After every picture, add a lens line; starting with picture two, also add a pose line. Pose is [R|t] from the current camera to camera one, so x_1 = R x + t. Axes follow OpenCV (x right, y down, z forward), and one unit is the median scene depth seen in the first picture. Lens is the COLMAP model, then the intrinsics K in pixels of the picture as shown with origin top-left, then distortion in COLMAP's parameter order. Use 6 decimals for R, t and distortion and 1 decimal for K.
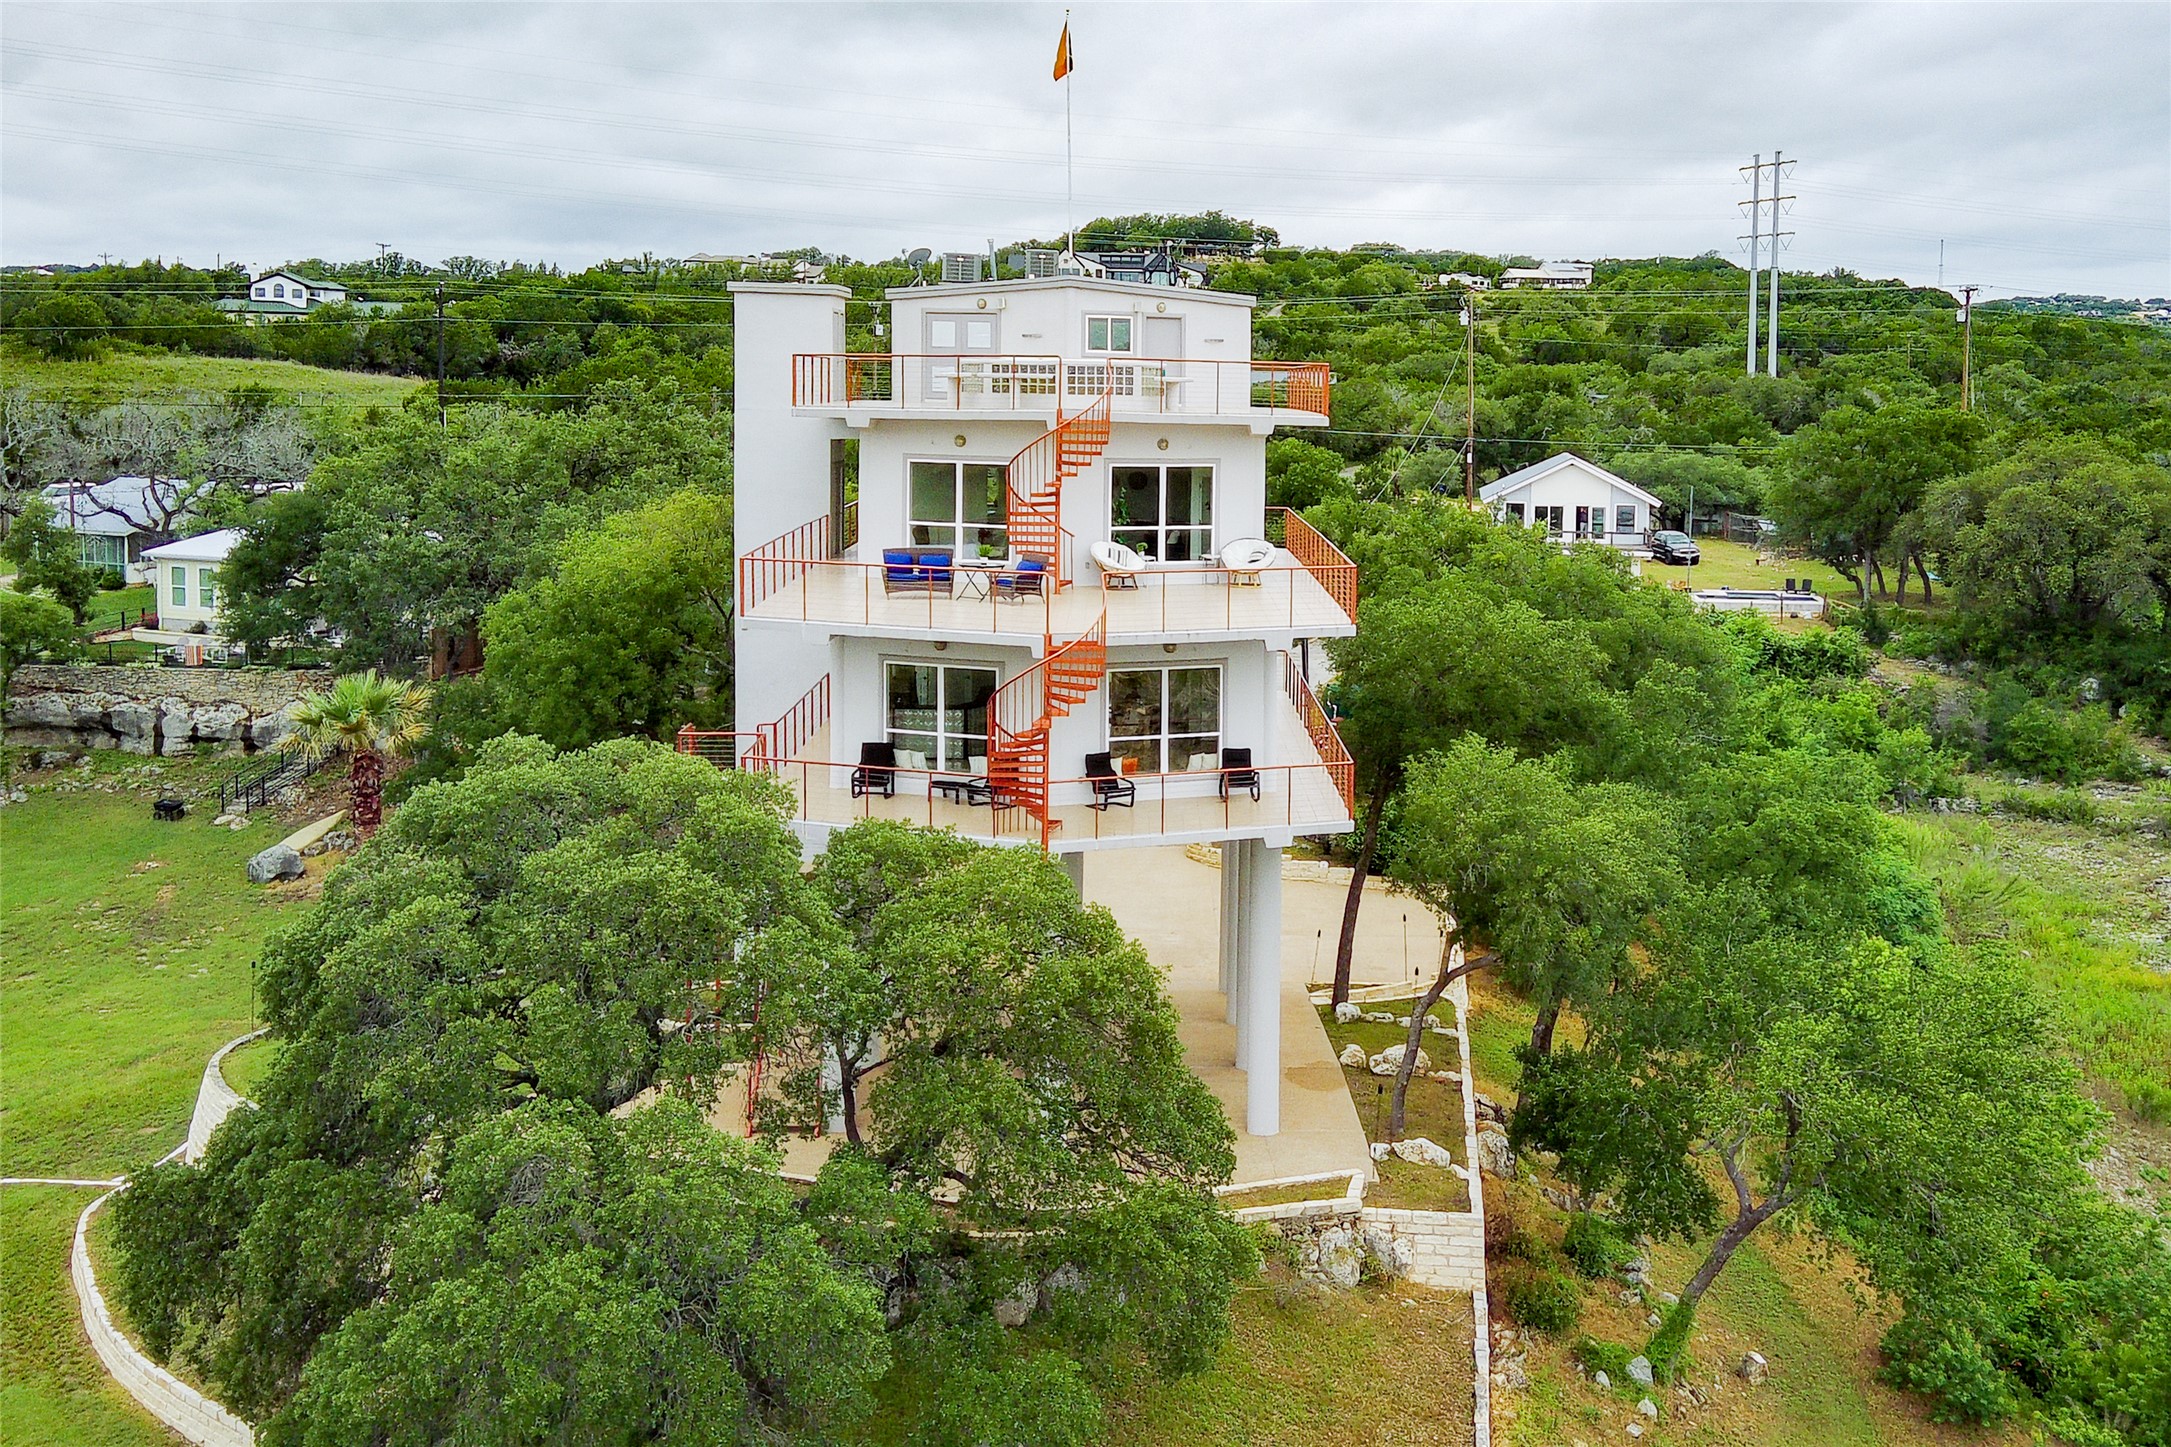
lens RADIAL K [[2775.2, 0, 1267.0], [0, 2775.2, 785.7], [0, 0, 1]] dist [0.159081, -0.396854]
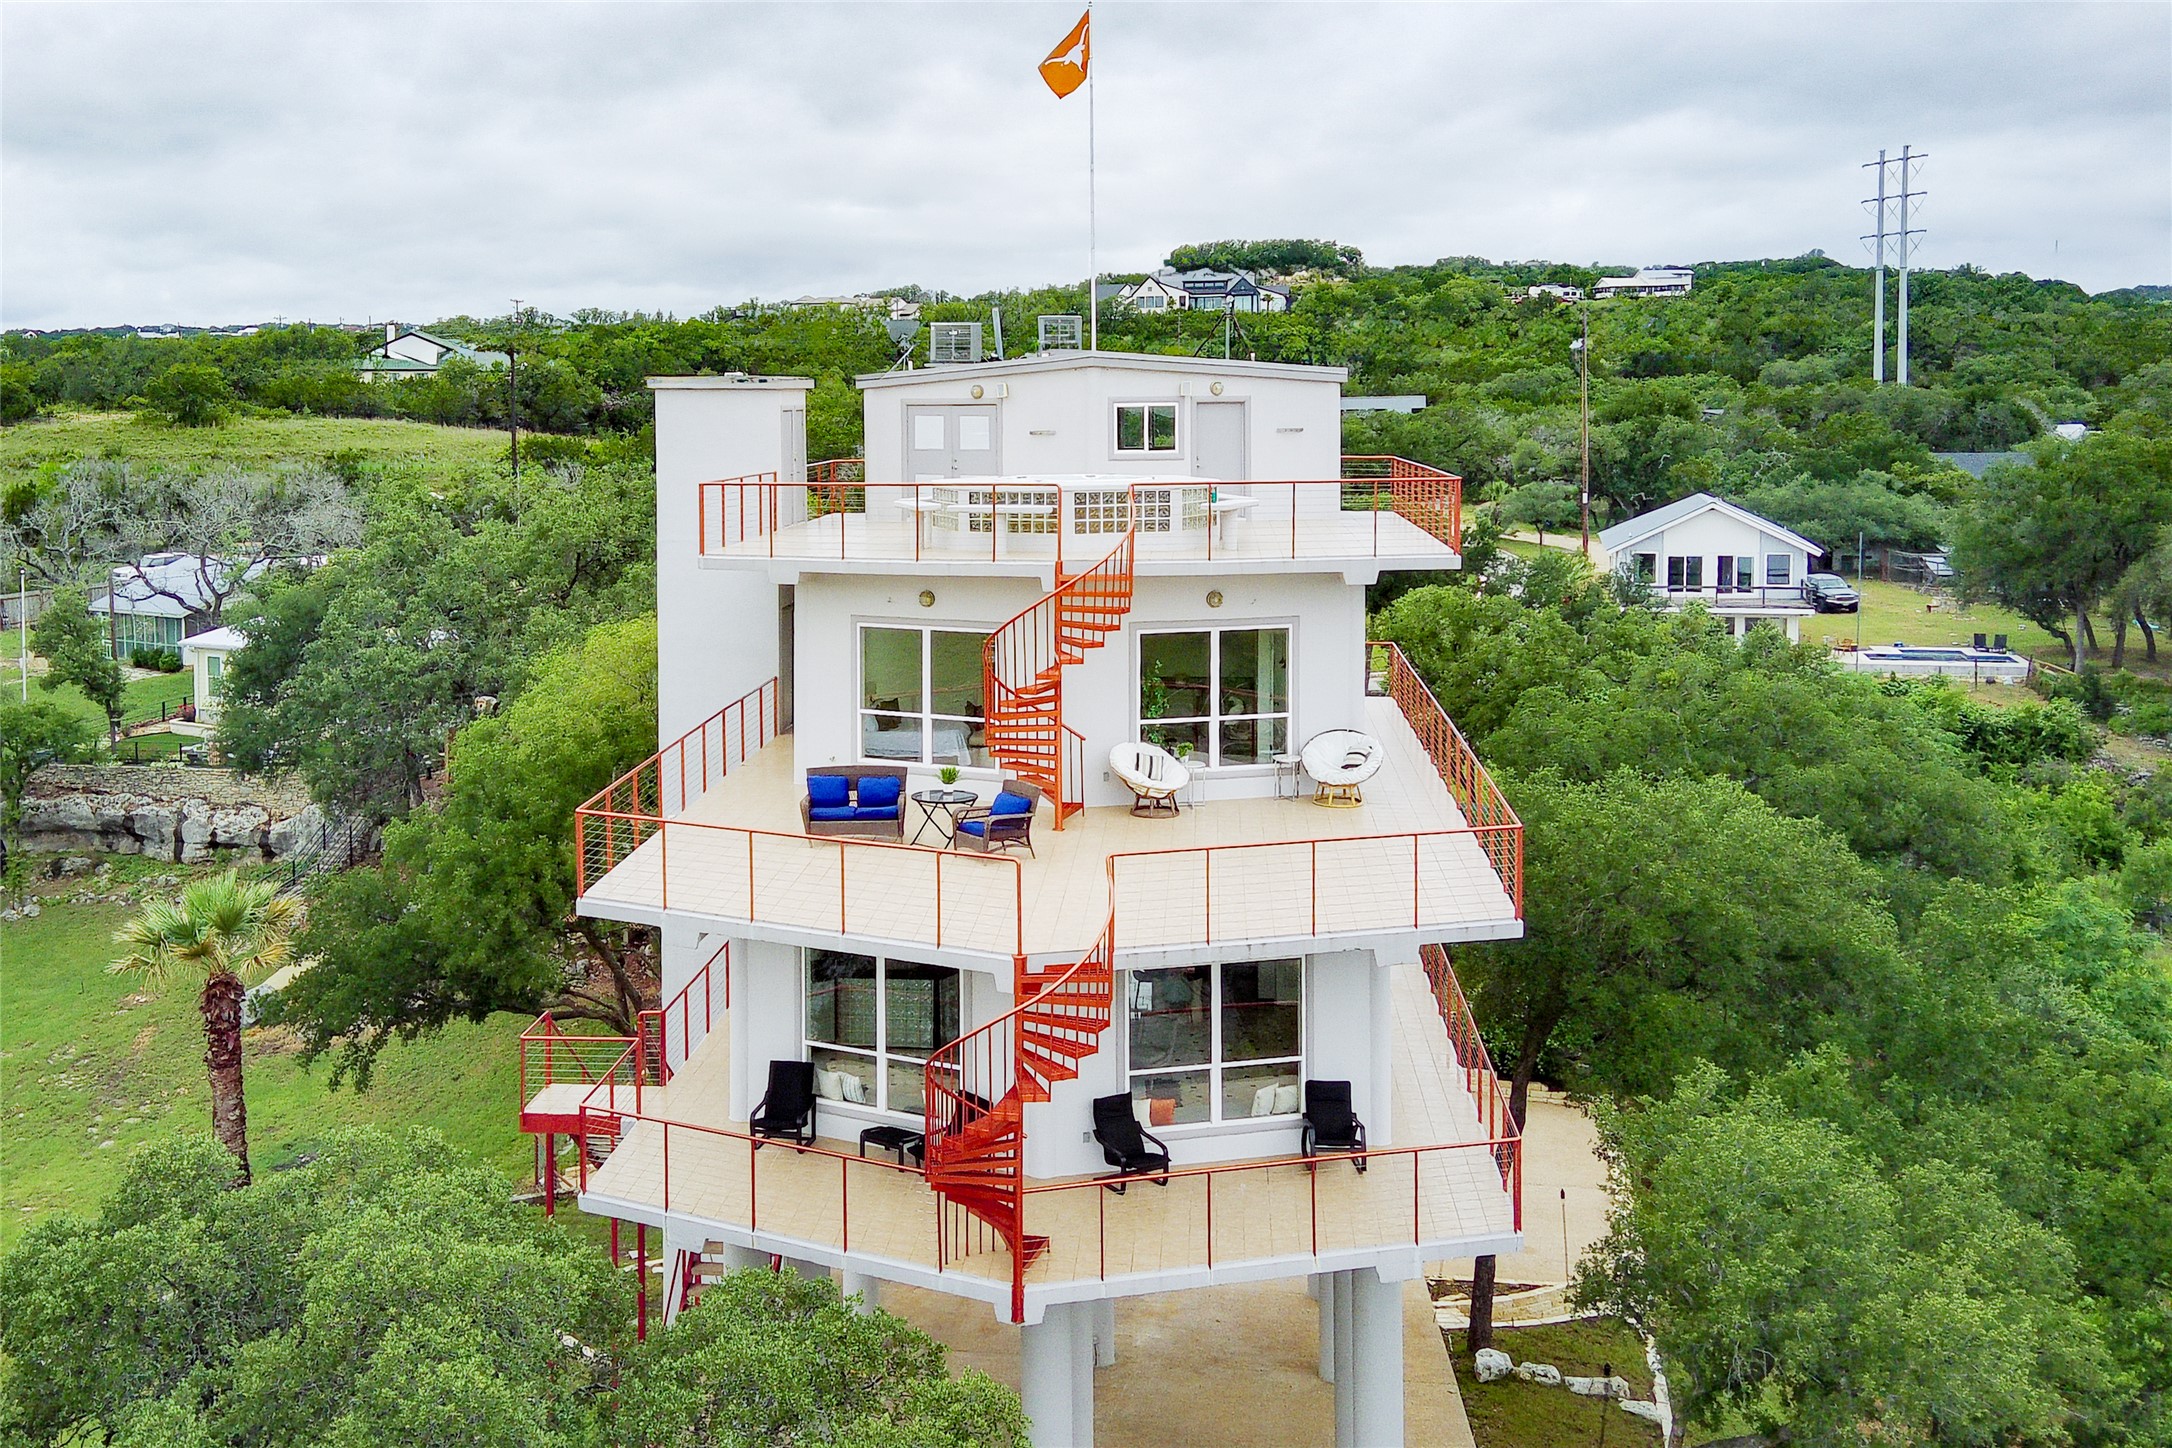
lens RADIAL K [[2627.4, 0, 913.4], [0, 2627.4, 721.9], [0, 0, 1]] dist [0.144818, -0.254176]
pose [[0.986376, -0.010499, -0.164171, -0.001831], [0.006829, 0.999714, -0.022904, -0.035106], [0.164365, 0.021471, 0.986166, 0.154994]]
